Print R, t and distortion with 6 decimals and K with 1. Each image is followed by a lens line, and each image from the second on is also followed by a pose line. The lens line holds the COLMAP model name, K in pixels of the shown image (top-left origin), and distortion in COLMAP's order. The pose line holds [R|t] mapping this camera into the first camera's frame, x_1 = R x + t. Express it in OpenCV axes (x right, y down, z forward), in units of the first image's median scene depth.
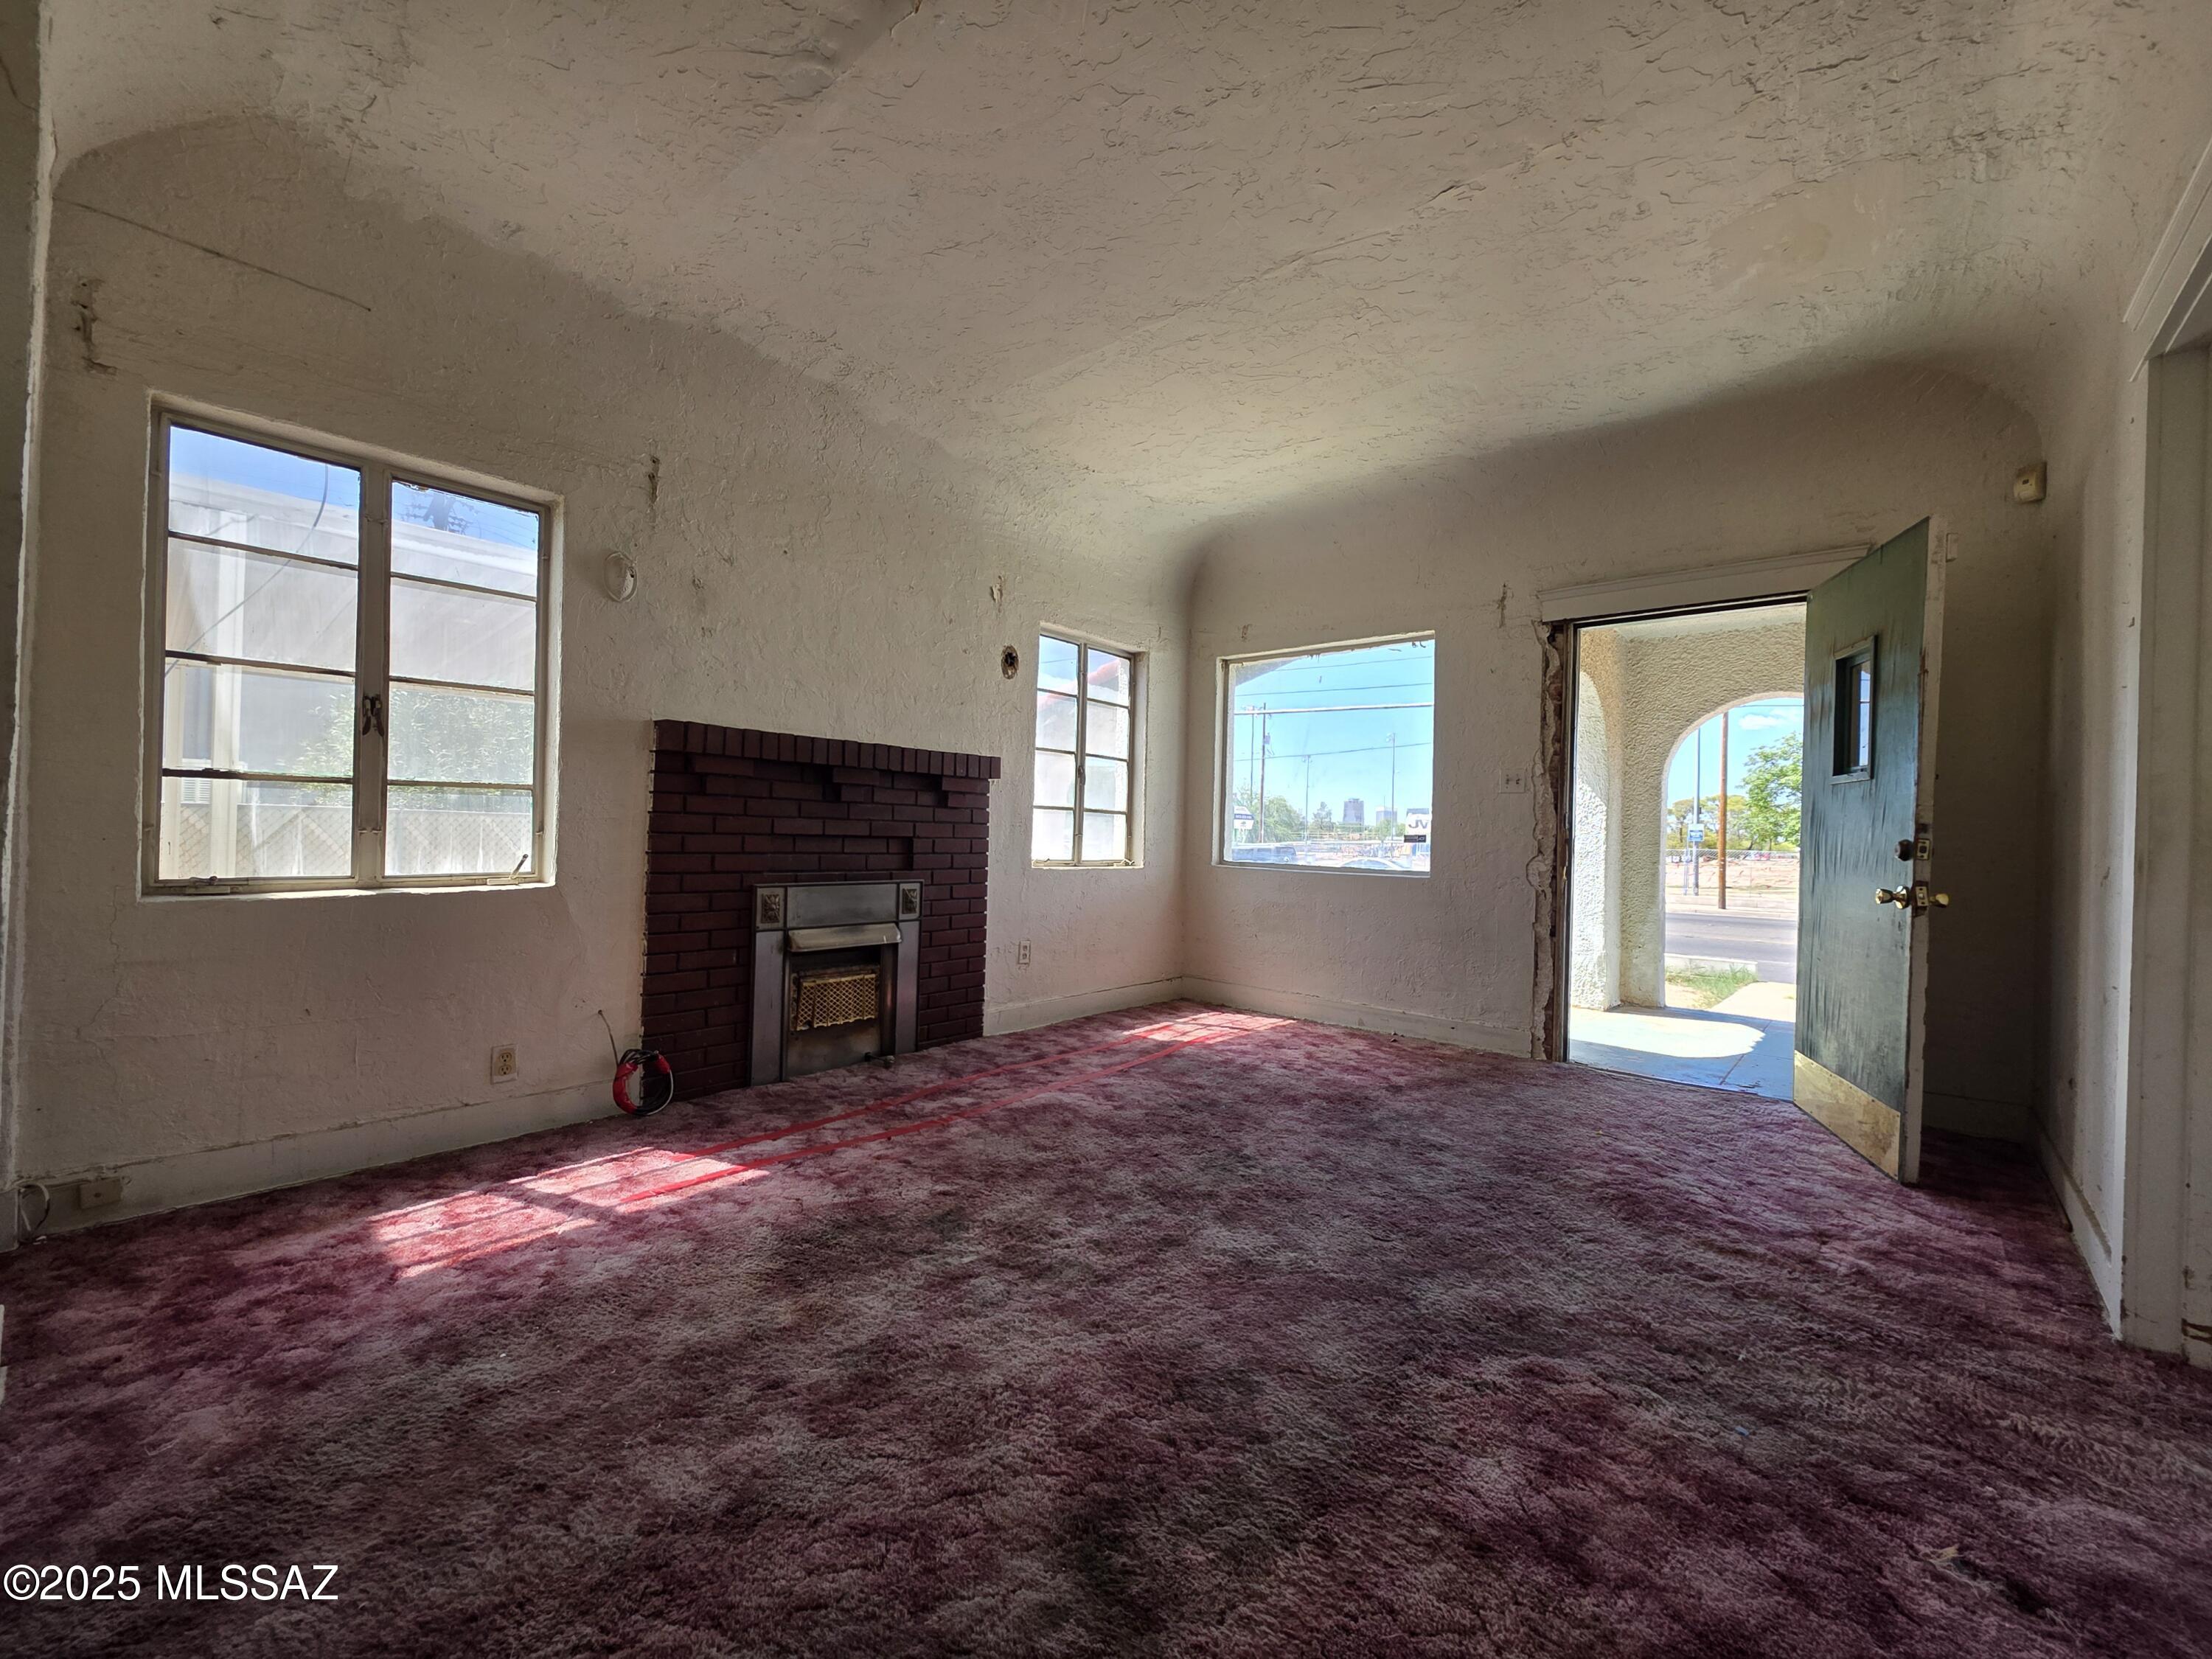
lens RADIAL K [[895.5, 0, 1103.1], [0, 895.5, 828.1], [0, 0, 1]] dist [0.002246, 0.000095]
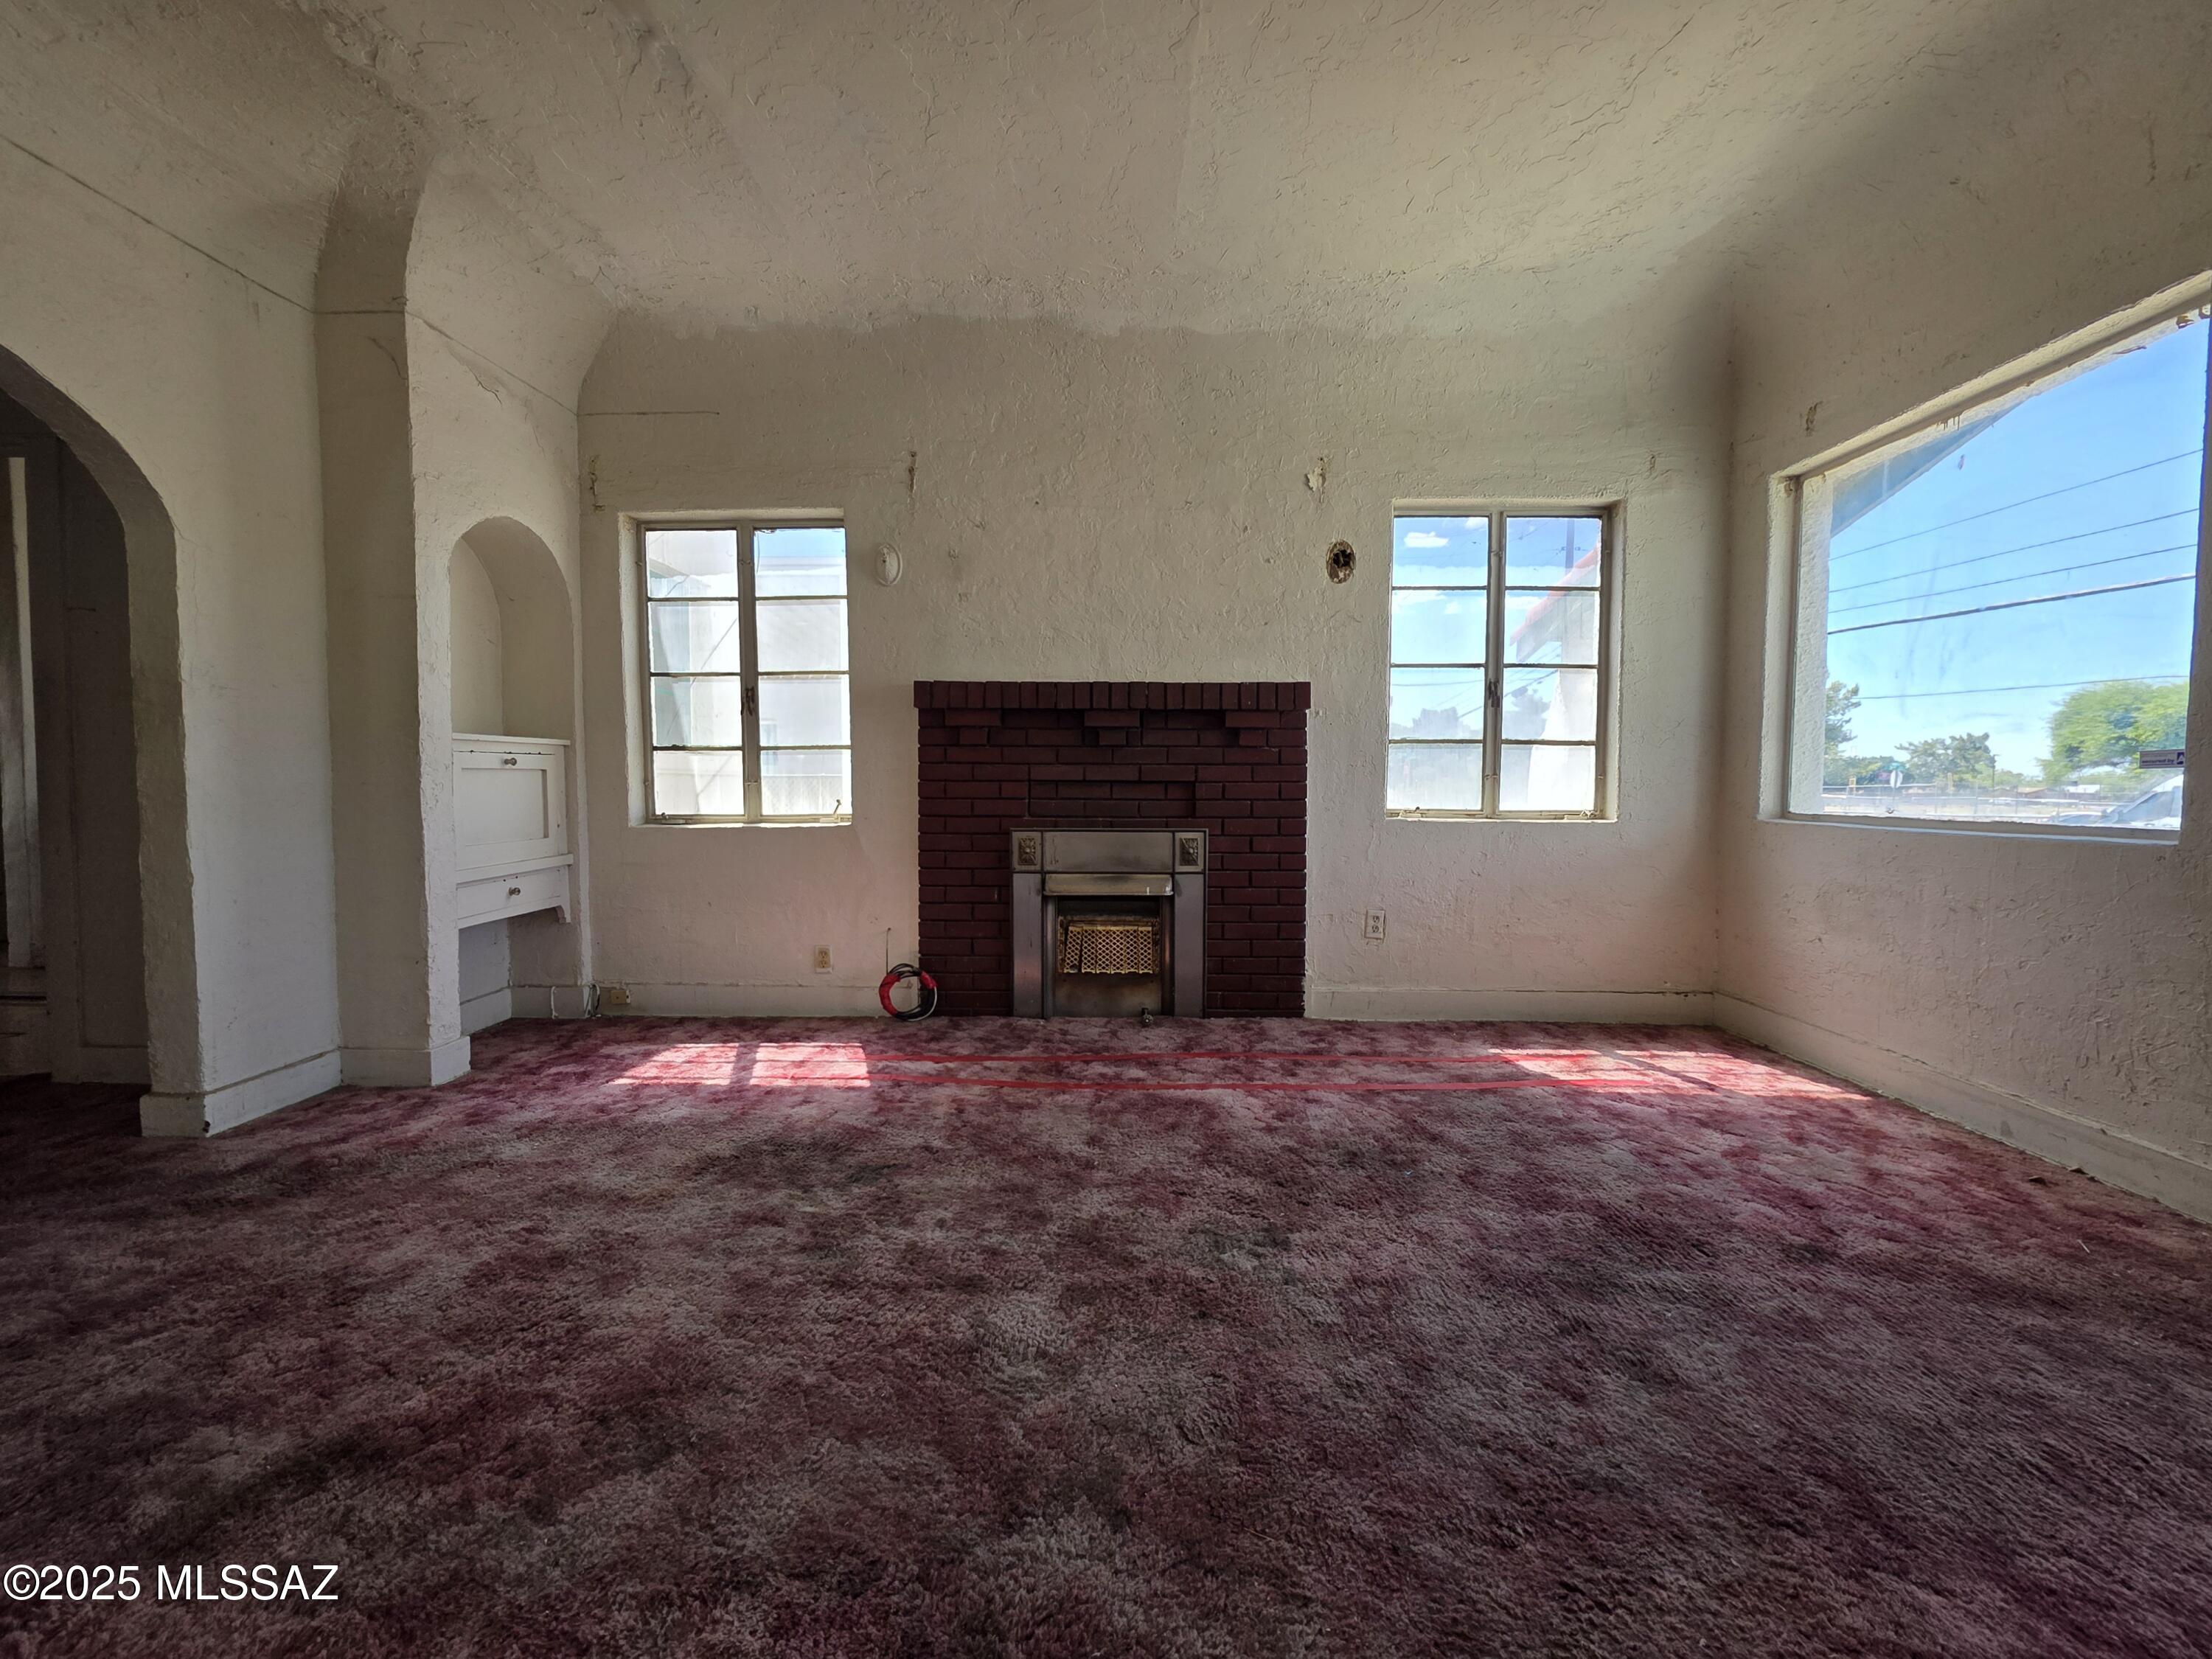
lens RADIAL K [[895.5, 0, 1101.7], [0, 895.5, 826.7], [0, 0, 1]] dist [0.002246, 0.000095]
pose [[0.633381, 0.012423, -0.773740, 0.521654], [0.018082, 0.999361, 0.030848, 0.031902], [0.773628, -0.033529, 0.632752, 0.431797]]
